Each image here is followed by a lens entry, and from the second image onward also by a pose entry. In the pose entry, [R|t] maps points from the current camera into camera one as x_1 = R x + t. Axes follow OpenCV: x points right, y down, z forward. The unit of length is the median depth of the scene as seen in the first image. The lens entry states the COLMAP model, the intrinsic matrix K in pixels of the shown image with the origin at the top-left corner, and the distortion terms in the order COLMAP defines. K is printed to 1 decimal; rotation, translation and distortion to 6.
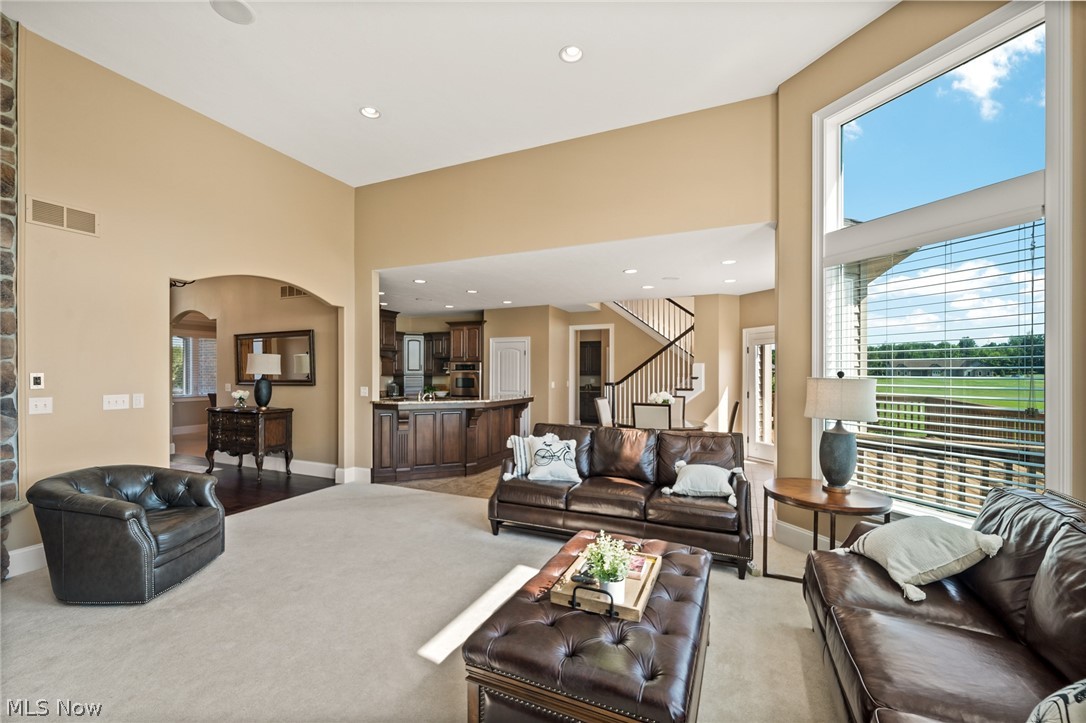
lens RADIAL K [[438.1, 0, 540.6], [0, 438.1, 372.6], [0, 0, 1]] dist [0.001311, 0.000152]
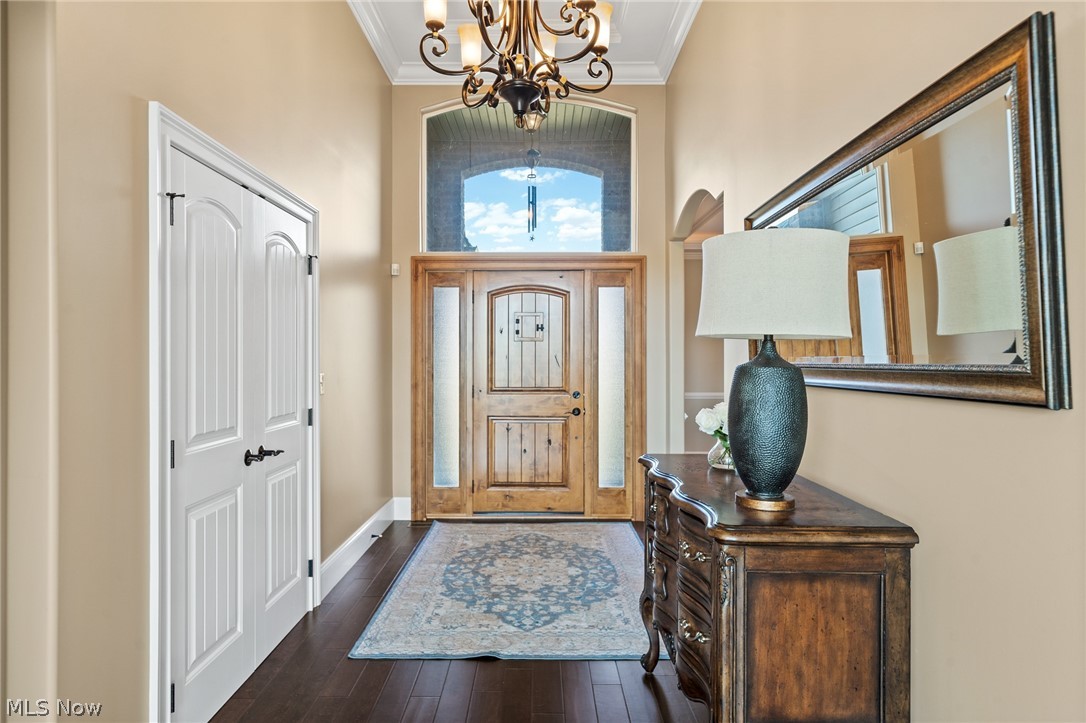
lens RADIAL K [[606.2, 0, 540.3], [0, 606.2, 358.3], [0, 0, 1]] dist [0.000082, 0.000188]
pose [[0.399142, 0.000343, -0.916889, -0.417226], [0.000975, 0.999999, 0.000798, 0.013437], [0.916888, -0.001213, 0.399142, 0.794117]]
